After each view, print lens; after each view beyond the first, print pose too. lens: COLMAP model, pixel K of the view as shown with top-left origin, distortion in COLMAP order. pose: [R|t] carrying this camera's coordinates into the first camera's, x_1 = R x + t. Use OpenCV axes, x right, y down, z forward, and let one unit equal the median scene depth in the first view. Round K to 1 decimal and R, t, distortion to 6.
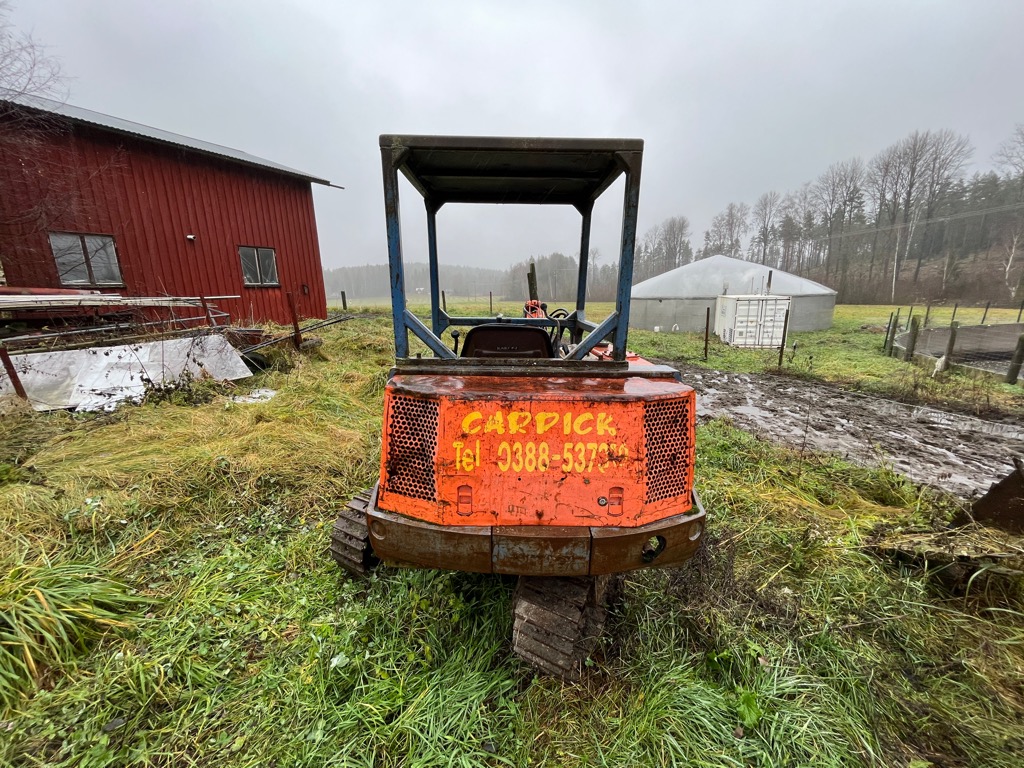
lens RADIAL K [[413.8, 0, 506.8], [0, 413.8, 385.9], [0, 0, 1]] dist [-0.002829, -0.001086]
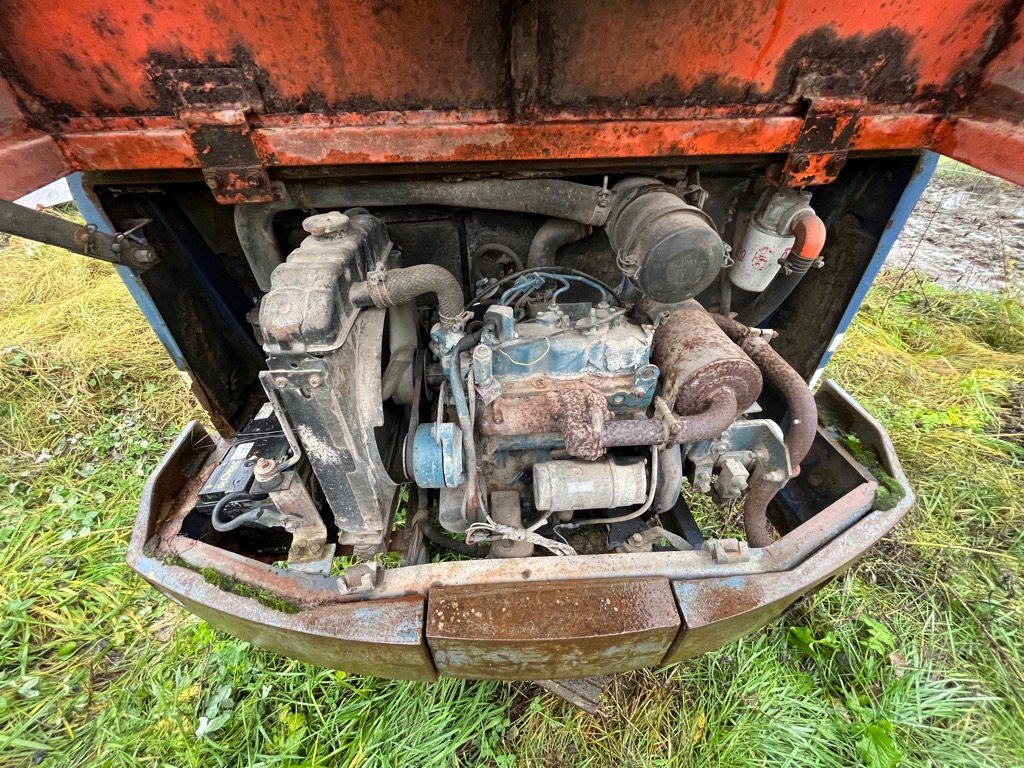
lens RADIAL K [[413.8, 0, 506.8], [0, 413.8, 385.9], [0, 0, 1]] dist [-0.002829, -0.001086]
pose [[0.997374, -0.065777, 0.030305, 0.022294], [0.046457, 0.902091, 0.429038, -0.005179], [-0.055558, -0.426504, 0.902778, 0.389631]]
